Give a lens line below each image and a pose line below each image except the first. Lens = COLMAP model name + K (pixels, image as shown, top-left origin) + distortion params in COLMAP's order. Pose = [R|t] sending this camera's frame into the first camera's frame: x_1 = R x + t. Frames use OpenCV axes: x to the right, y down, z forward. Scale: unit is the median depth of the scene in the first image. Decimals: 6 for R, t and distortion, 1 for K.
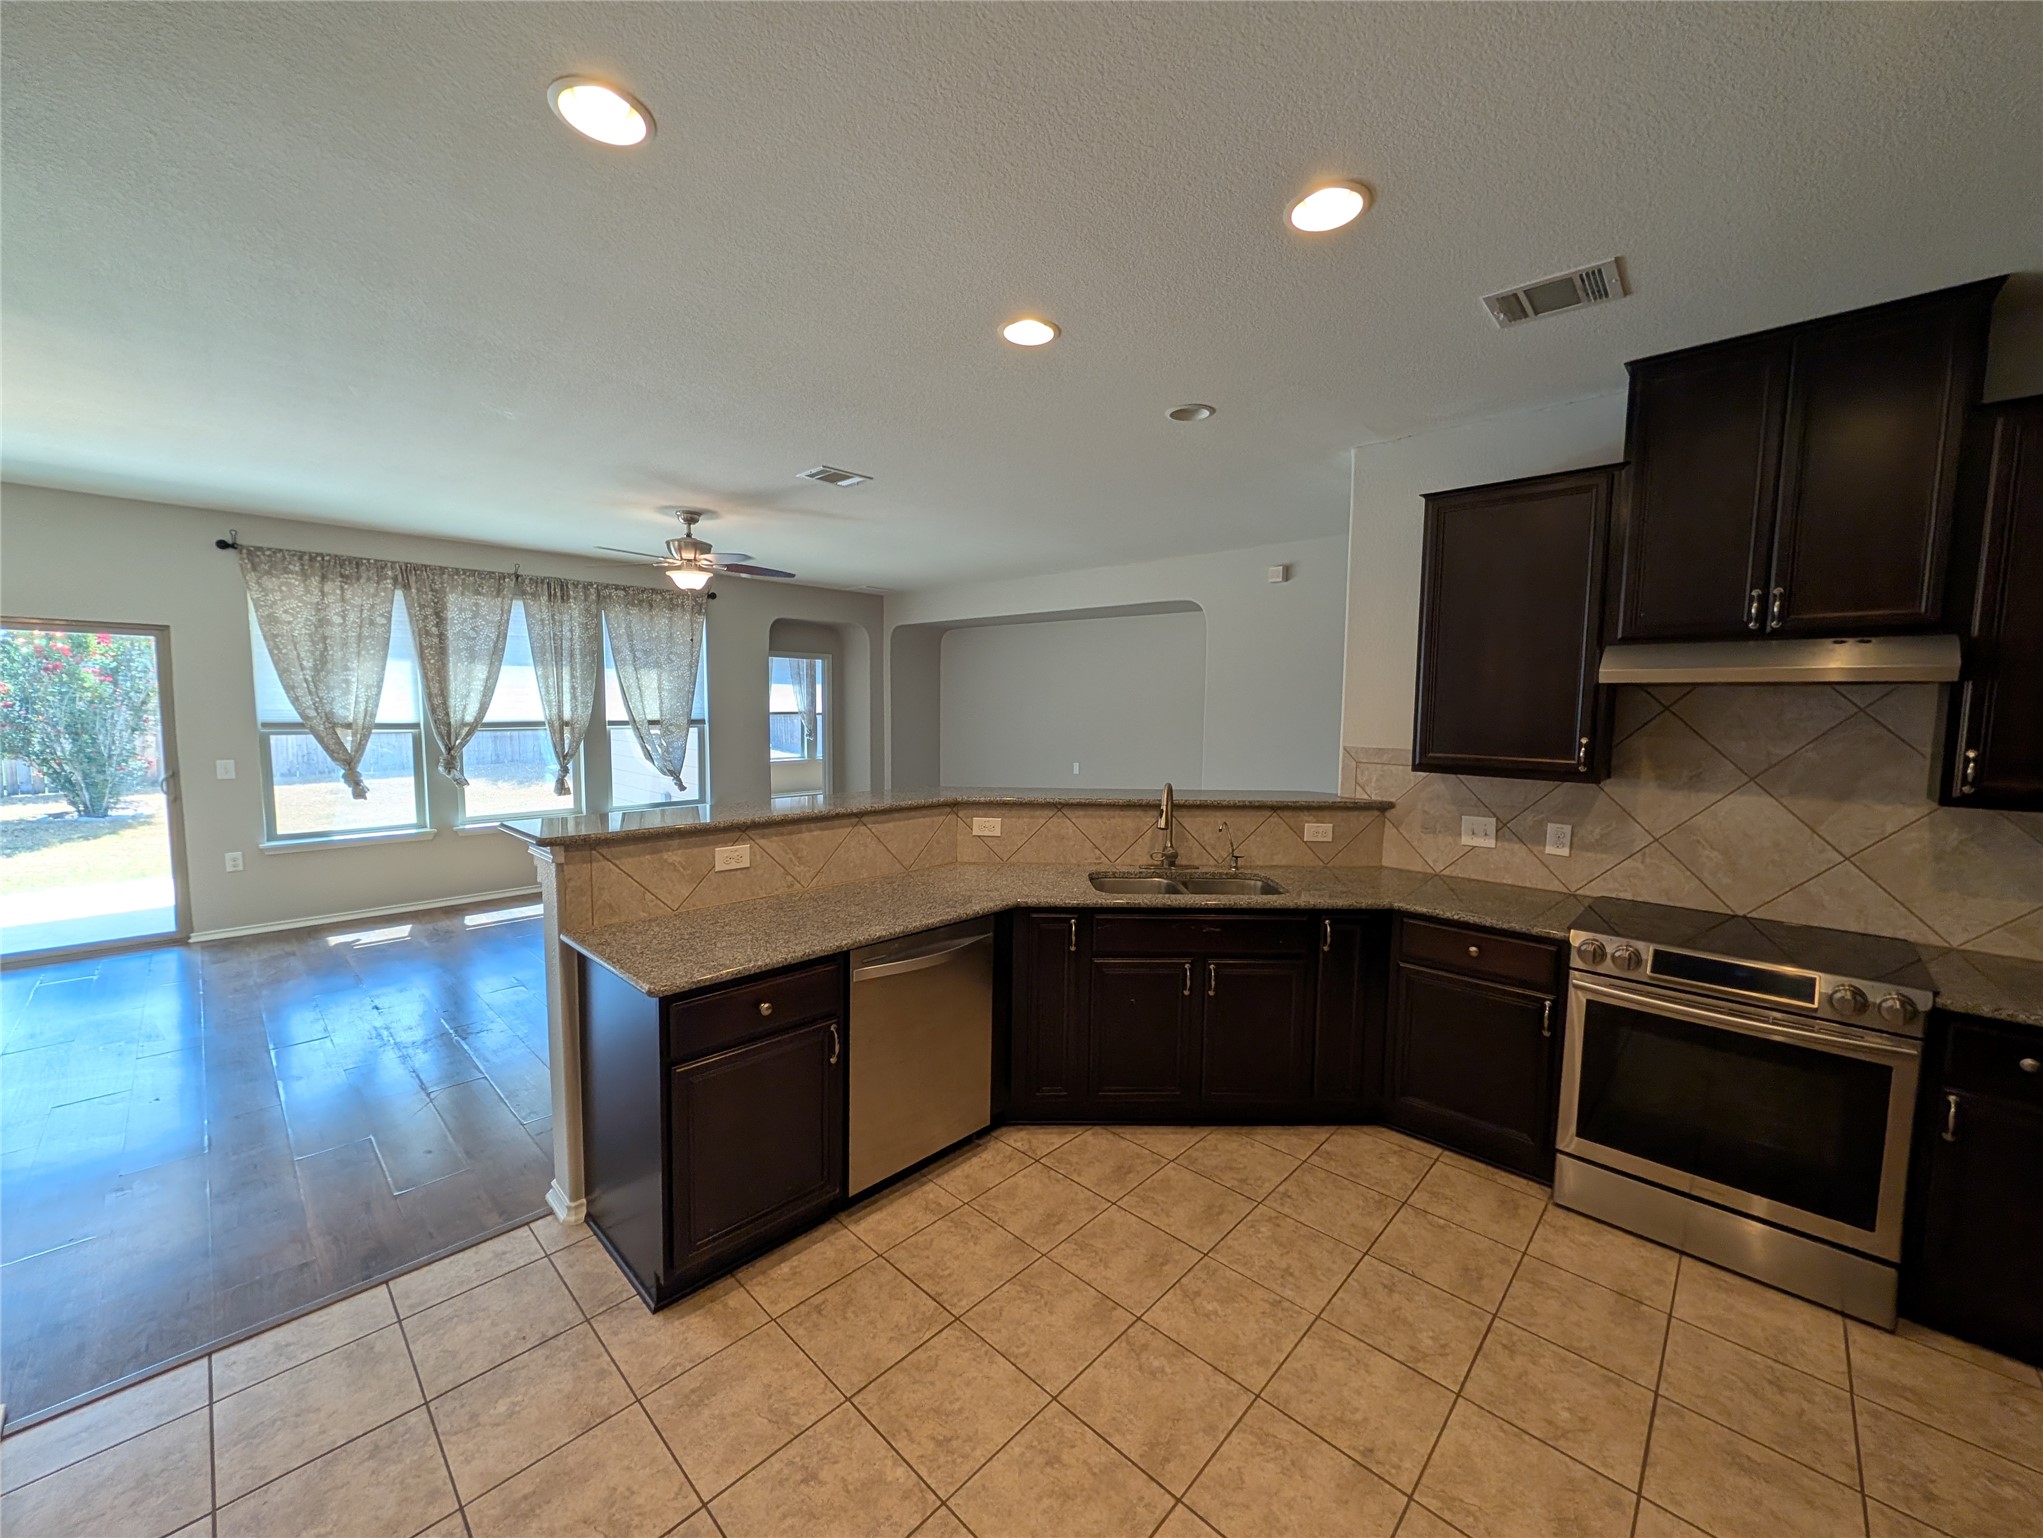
lens RADIAL K [[788.1, 0, 1025.3], [0, 788.1, 768.6], [0, 0, 1]] dist [0.002153, -0.000214]
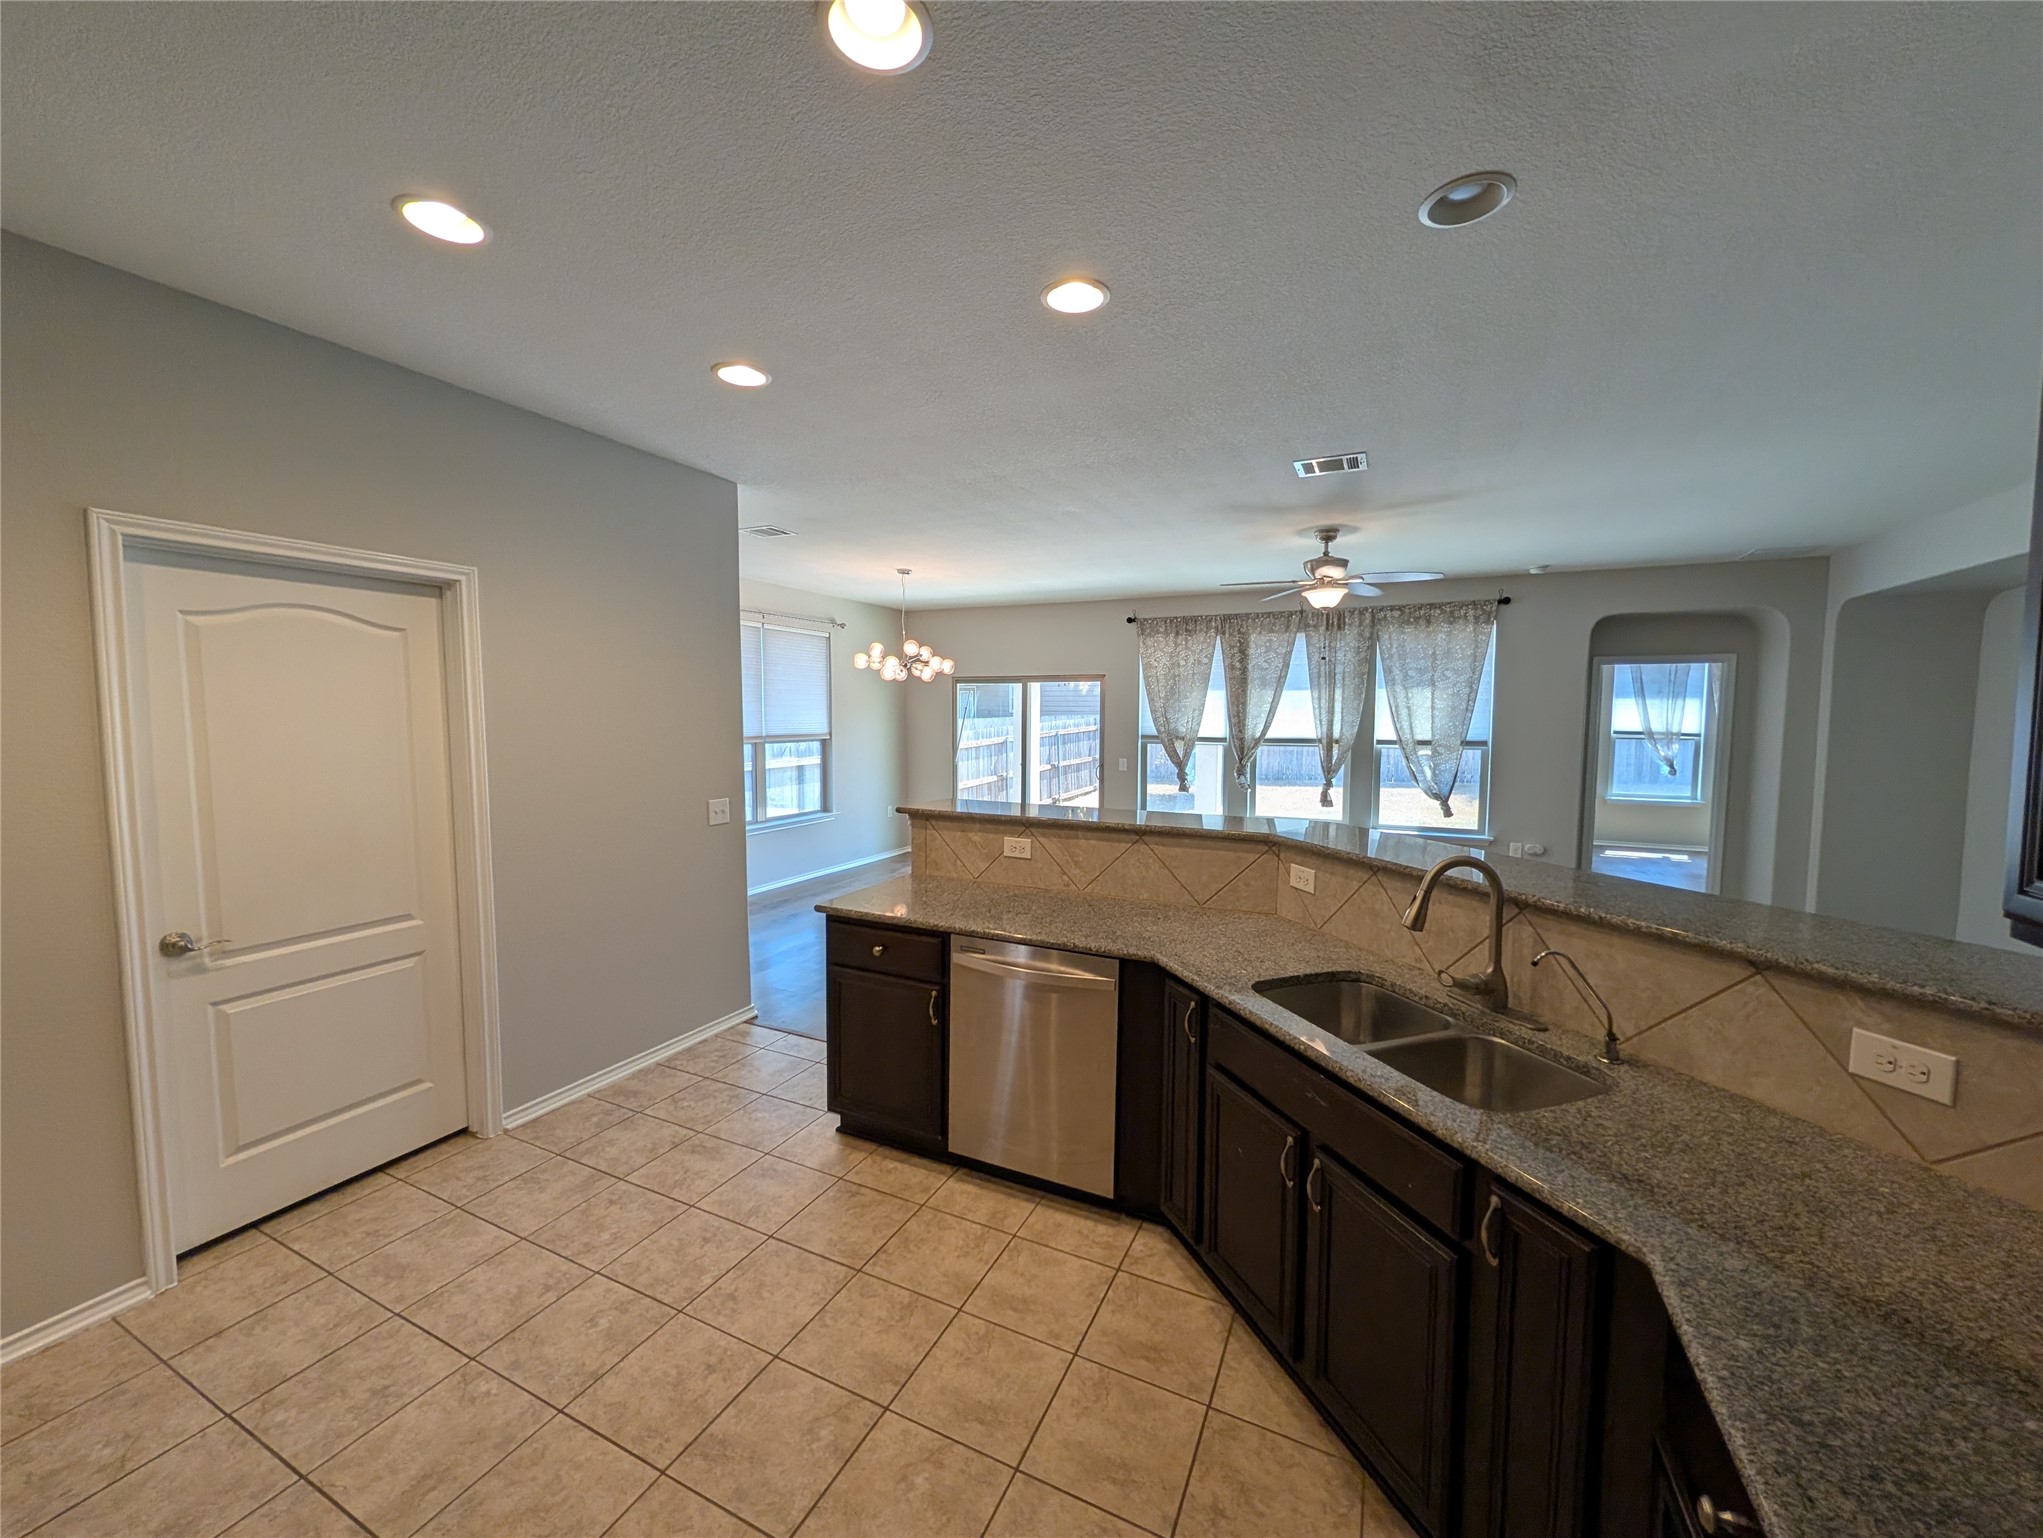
lens RADIAL K [[788.1, 0, 1025.3], [0, 788.1, 768.6], [0, 0, 1]] dist [0.002153, -0.000214]
pose [[0.310073, 0.055349, -0.949100, 0.368538], [-0.082479, 0.996106, 0.031144, -0.021655], [0.947128, 0.068624, 0.313431, 0.304701]]
